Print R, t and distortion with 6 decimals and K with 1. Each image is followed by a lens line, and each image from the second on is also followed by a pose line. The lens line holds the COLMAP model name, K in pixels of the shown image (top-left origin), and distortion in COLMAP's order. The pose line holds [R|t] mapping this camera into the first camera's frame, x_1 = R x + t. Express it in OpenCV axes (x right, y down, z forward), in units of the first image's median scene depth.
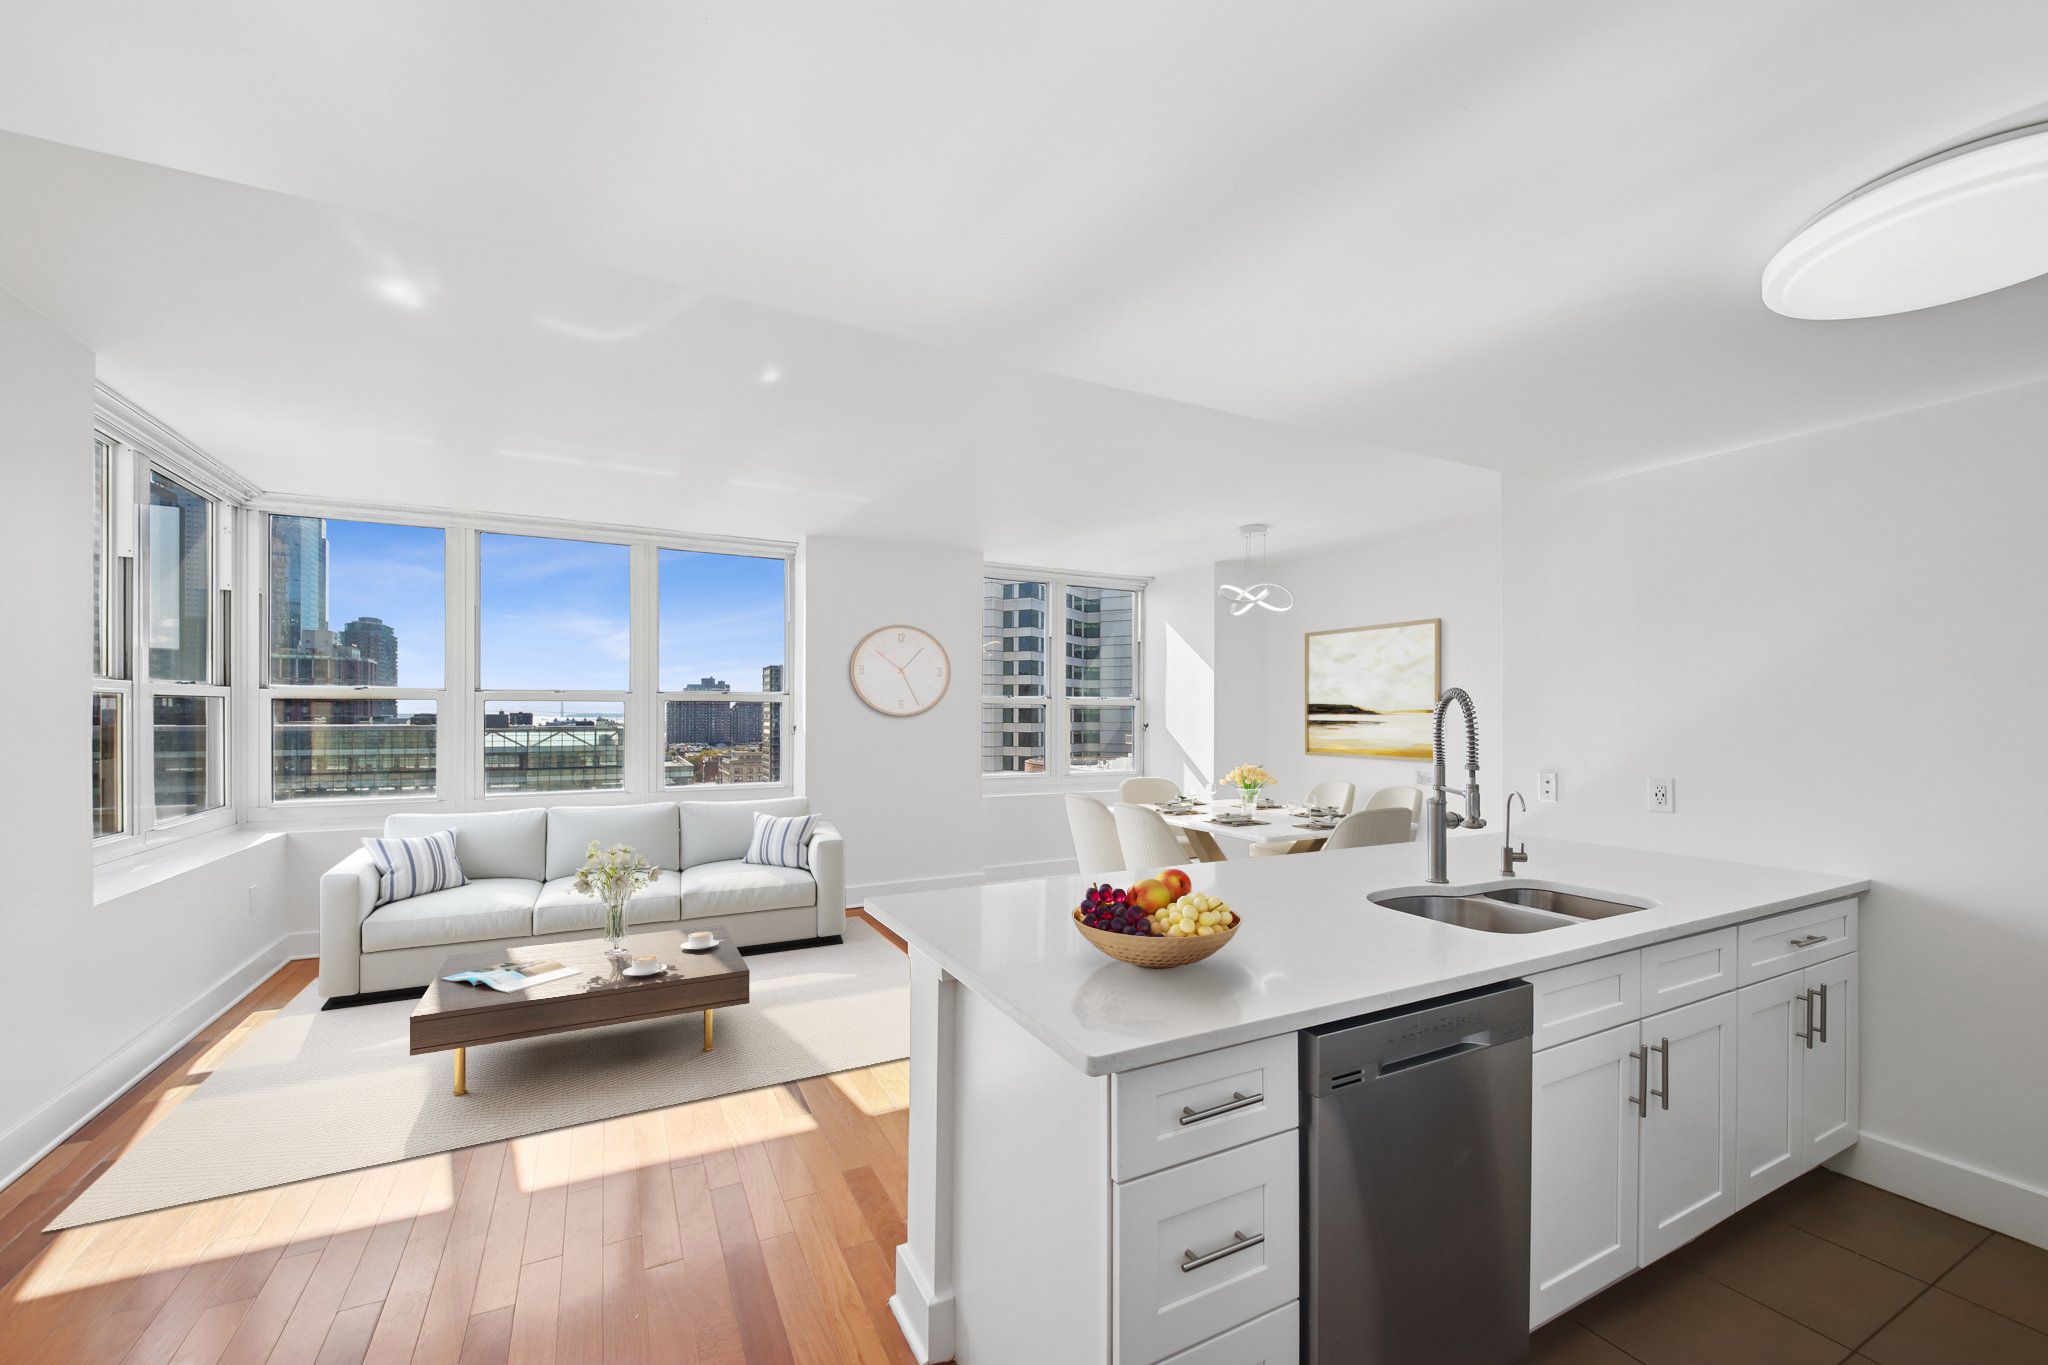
lens RADIAL K [[806.6, 0, 1030.4], [0, 806.6, 713.3], [0, 0, 1]] dist [-0.001563, -0.000095]
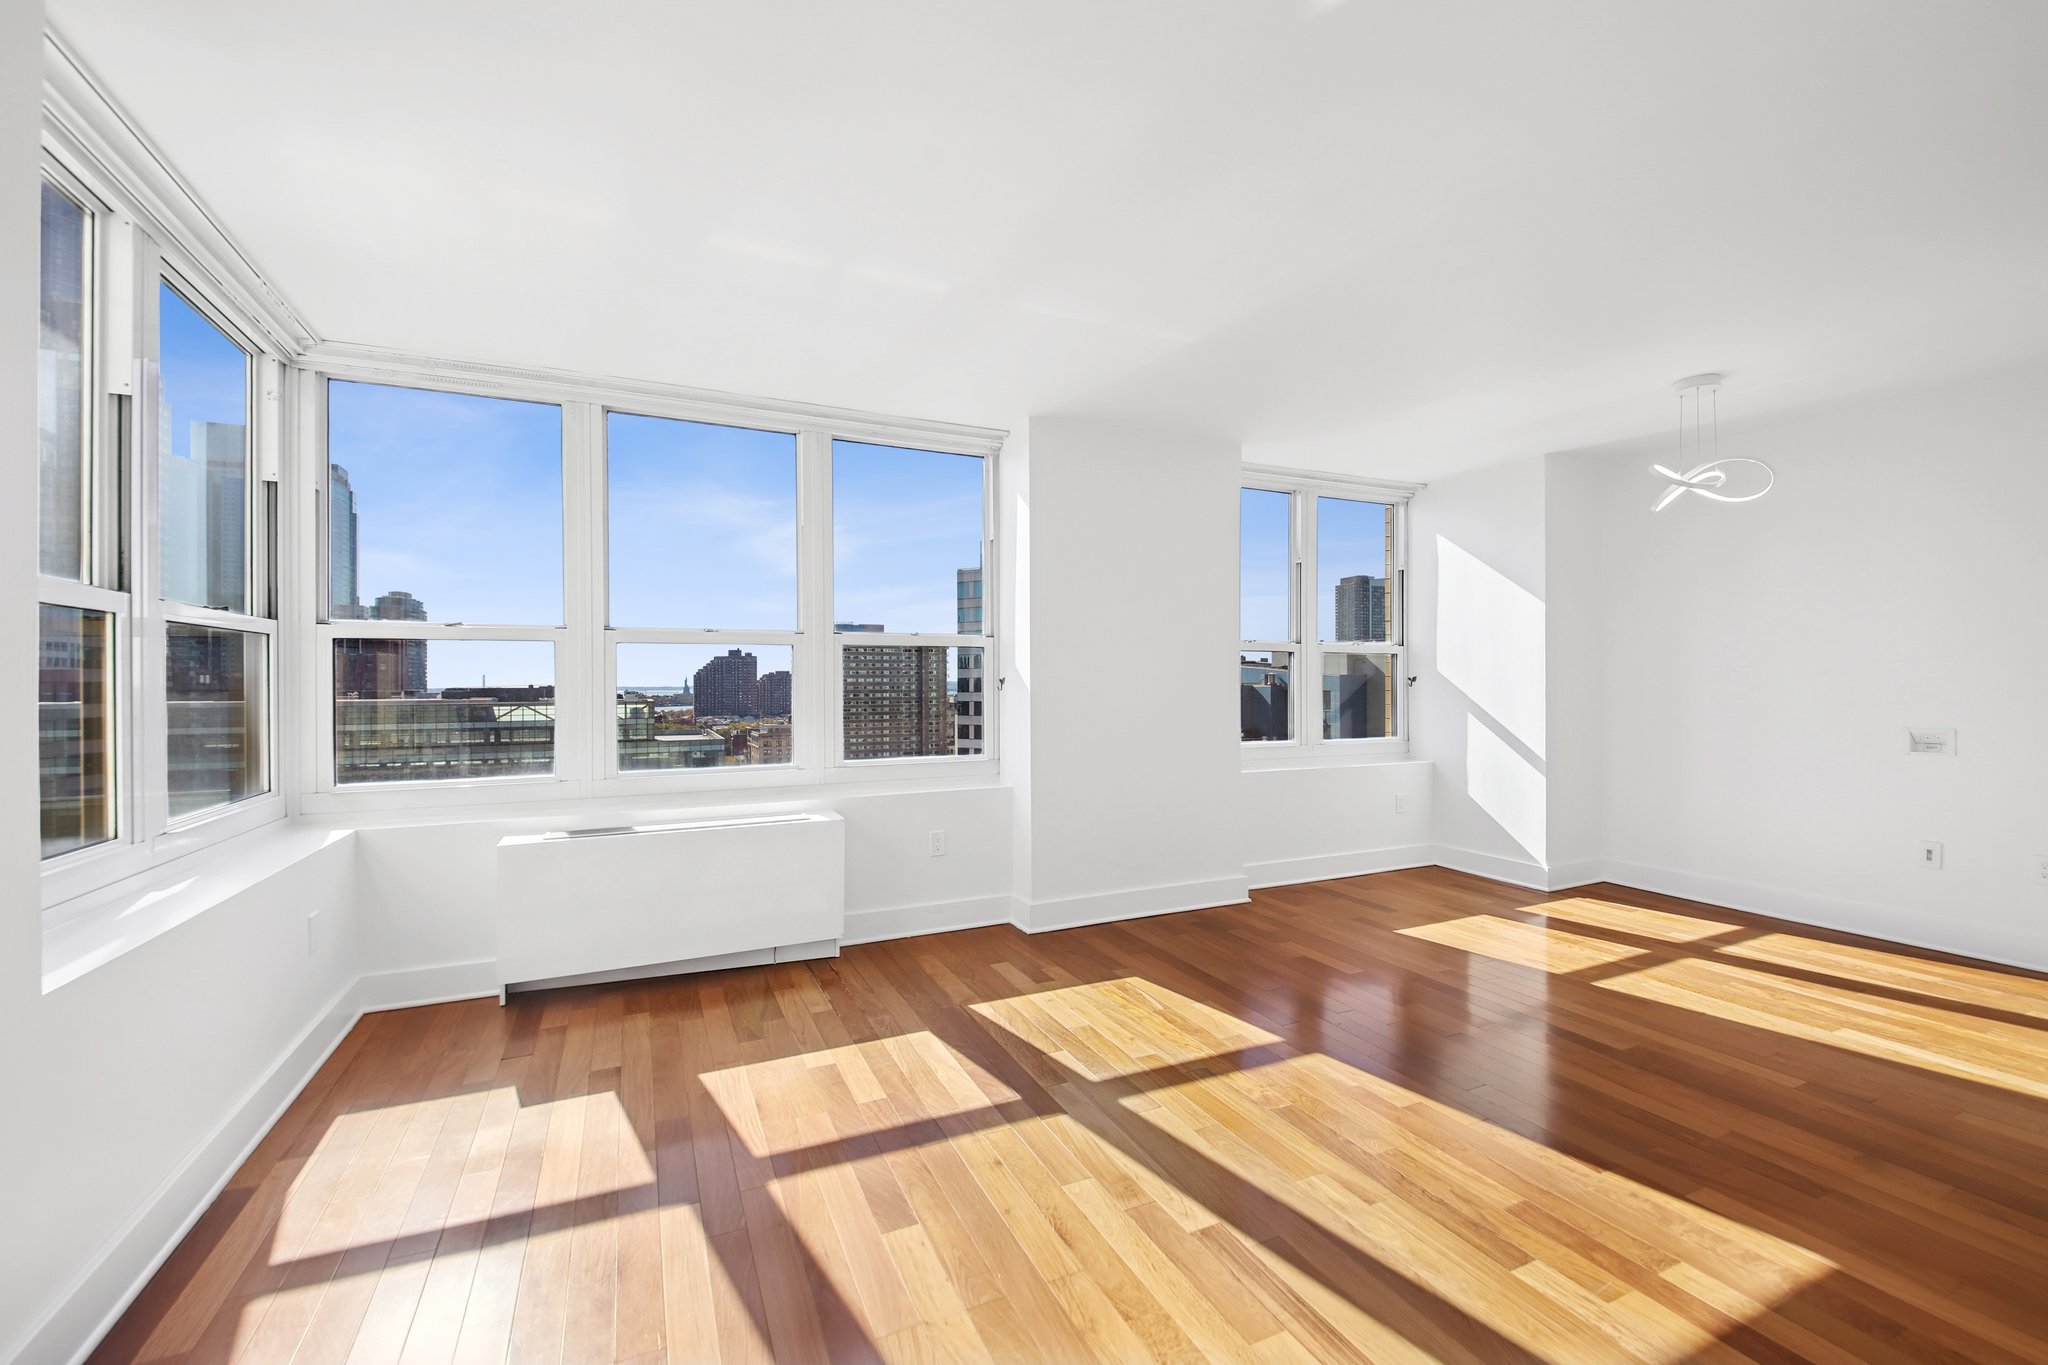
lens RADIAL K [[837.2, 0, 1024.2], [0, 837.2, 687.9], [0, 0, 1]] dist [0.006168, -0.000425]
pose [[0.998802, -0.008726, -0.048140, -0.268141], [0.009028, 0.999941, 0.006069, 0.022459], [0.048084, -0.006497, 0.998822, 0.260990]]
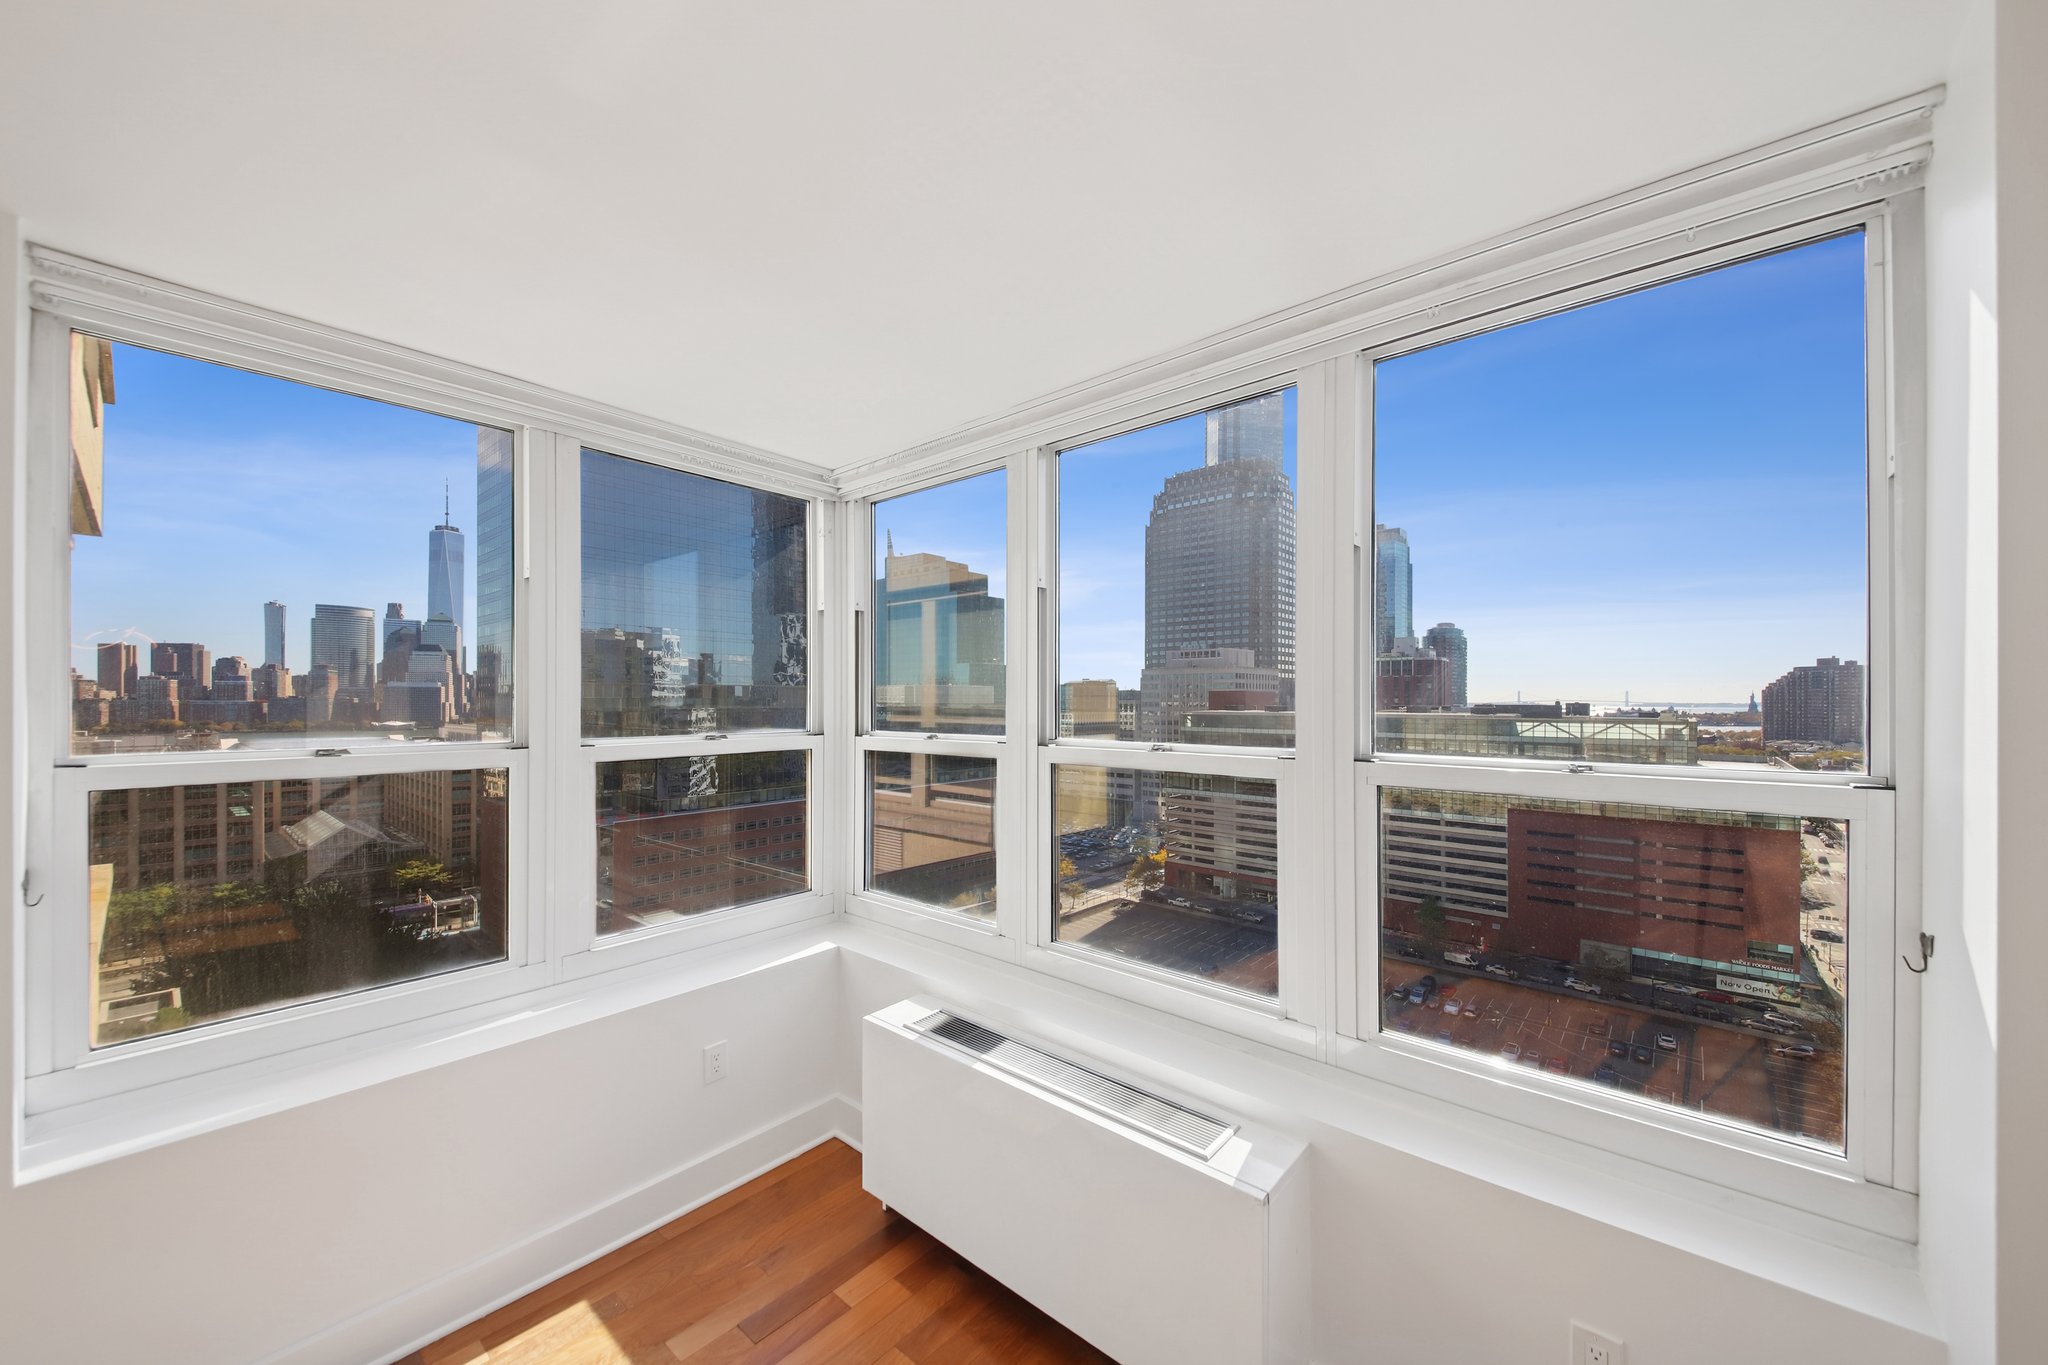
lens RADIAL K [[762.4, 0, 1023.7], [0, 762.4, 698.5], [0, 0, 1]] dist [0.001334, -0.000072]
pose [[0.368032, -0.006428, -0.929791, -0.215667], [0.000859, 0.999978, -0.006574, -0.054779], [0.929813, 0.001621, 0.368029, 0.791906]]
